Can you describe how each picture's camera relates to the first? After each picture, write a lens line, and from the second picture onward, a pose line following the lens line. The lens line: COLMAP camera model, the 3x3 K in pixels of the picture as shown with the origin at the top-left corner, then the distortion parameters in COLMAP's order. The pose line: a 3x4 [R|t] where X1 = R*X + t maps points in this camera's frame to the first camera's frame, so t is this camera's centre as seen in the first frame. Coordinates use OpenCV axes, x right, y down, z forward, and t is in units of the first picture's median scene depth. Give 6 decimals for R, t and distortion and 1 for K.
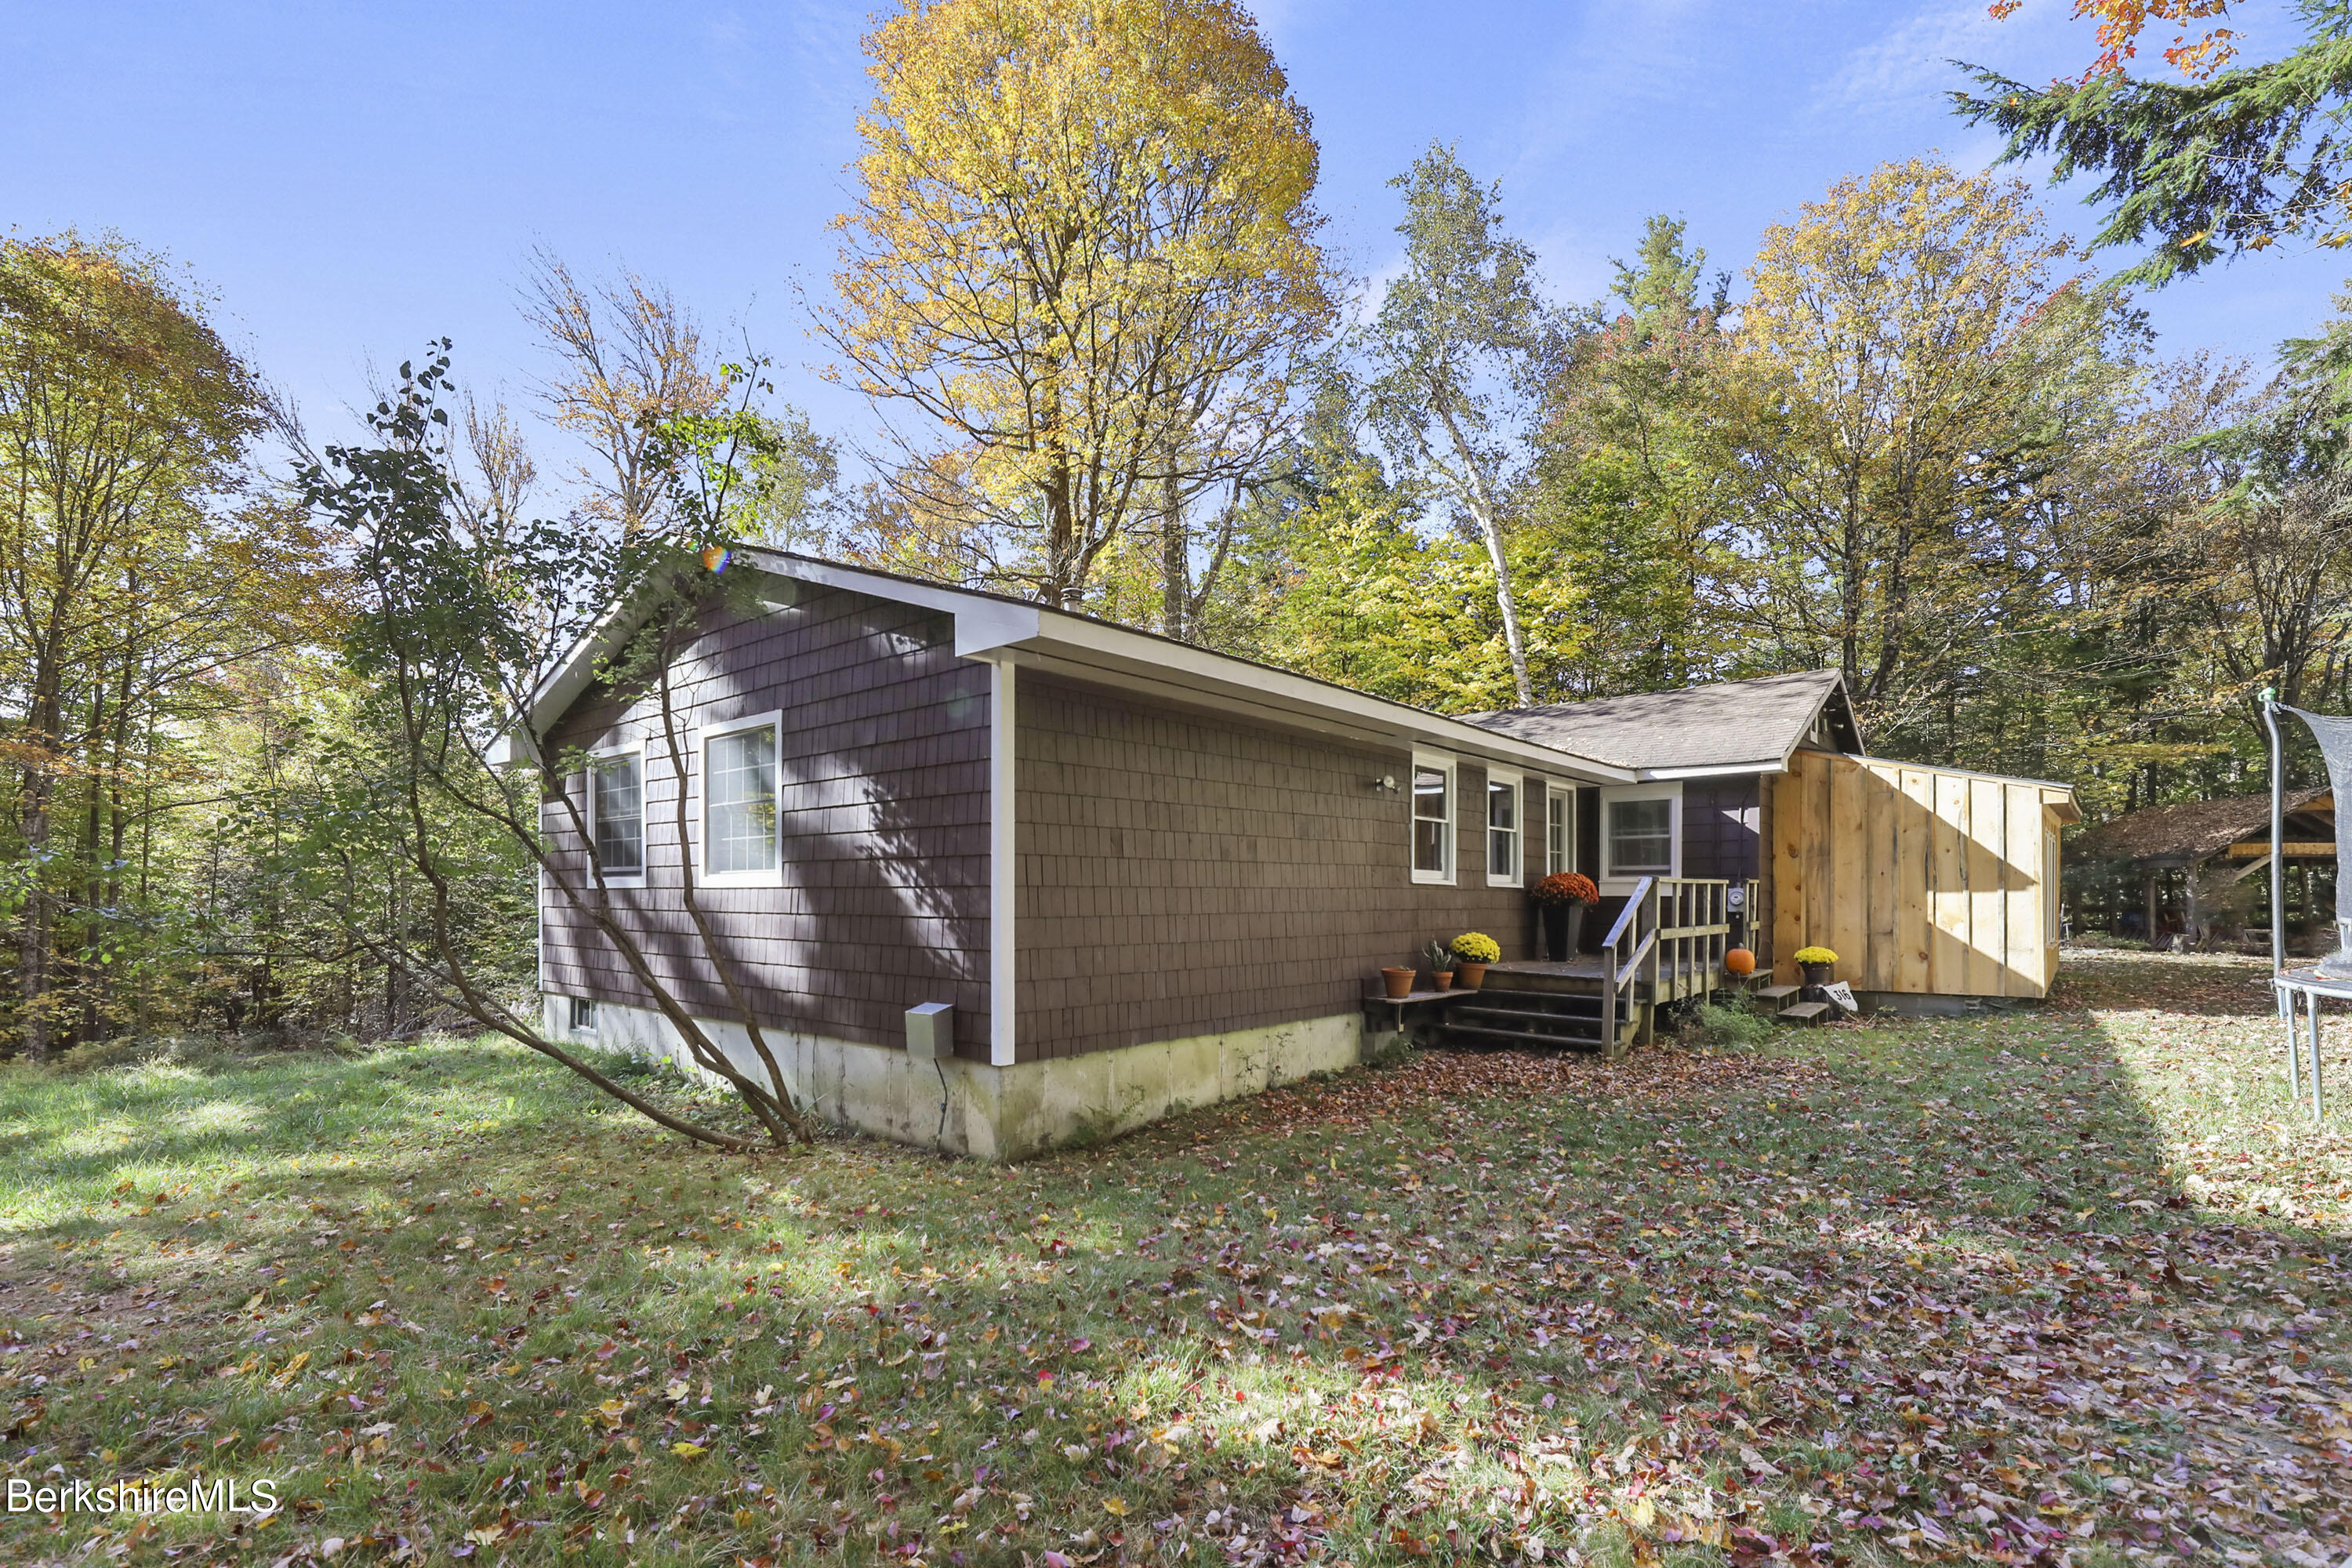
lens RADIAL K [[1112.2, 0, 1138.0], [0, 1112.2, 898.2], [0, 0, 1]] dist [0.005251, 0.000222]
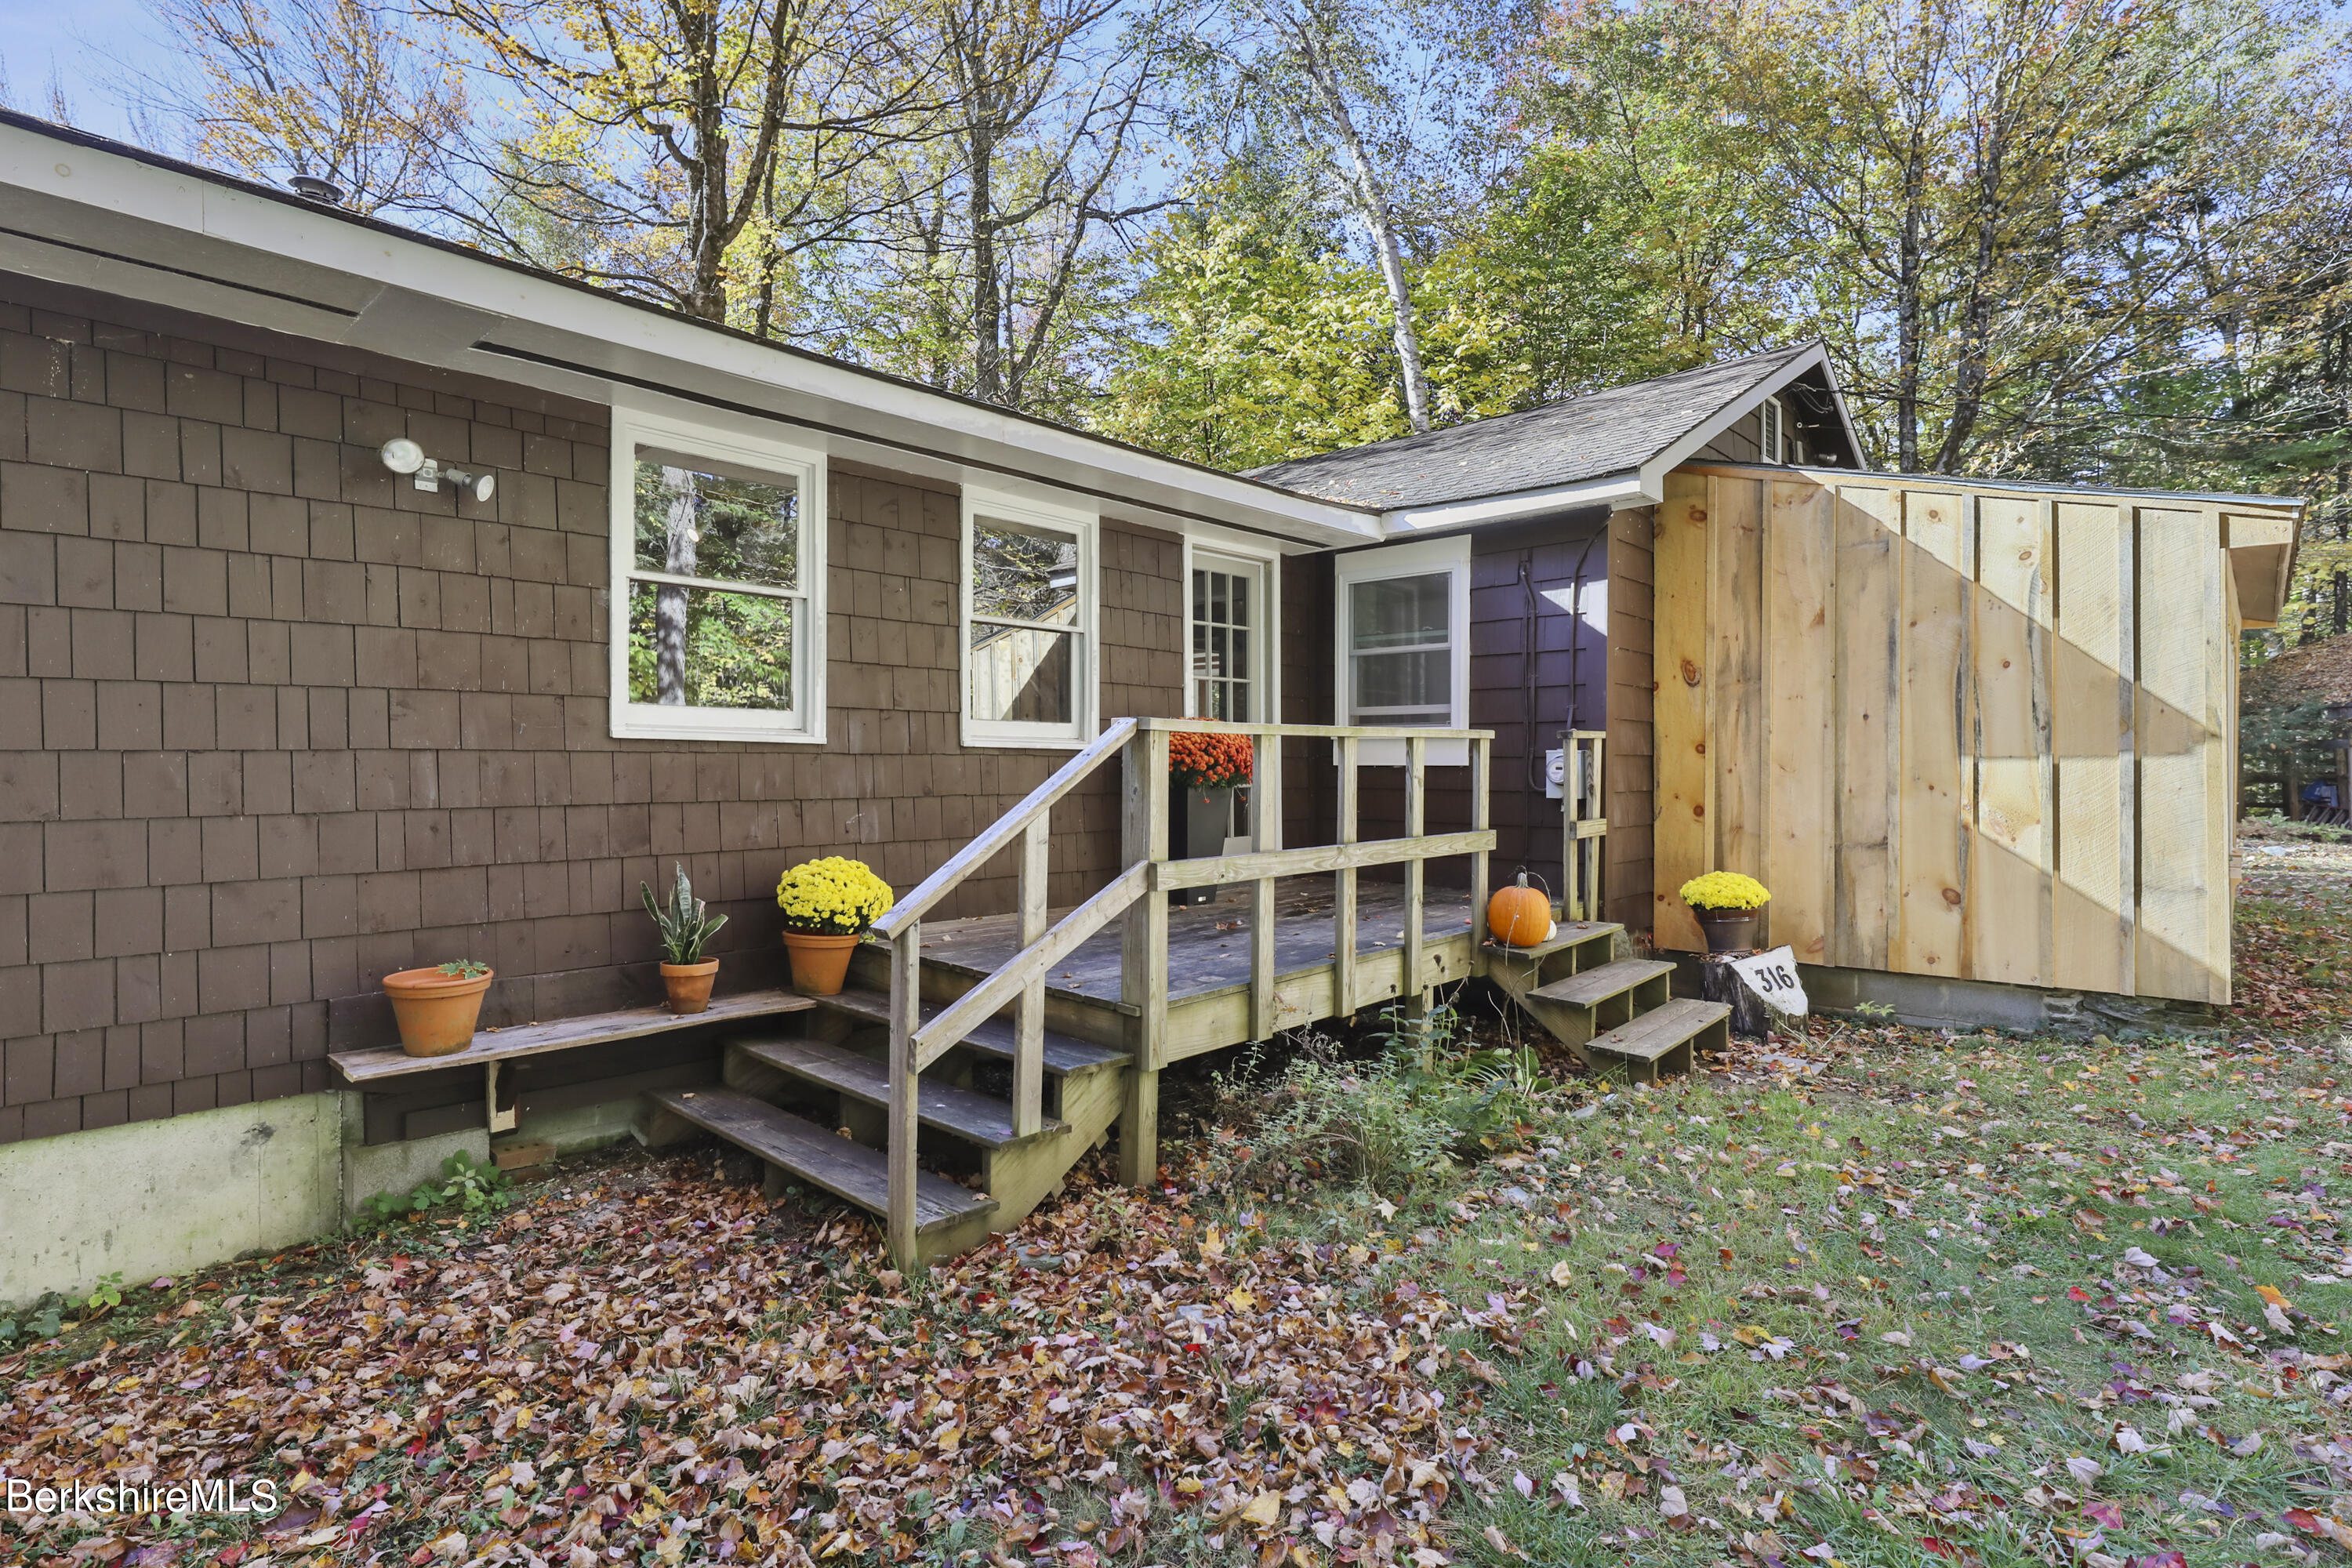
lens RADIAL K [[1156.4, 0, 1177.9], [0, 1156.4, 772.7], [0, 0, 1]] dist [0.004197, 0.000299]
pose [[0.999636, -0.002226, -0.026874, 0.391171], [0.002384, 0.999980, 0.005874, -0.002344], [0.026860, -0.005936, 0.999622, 0.505597]]
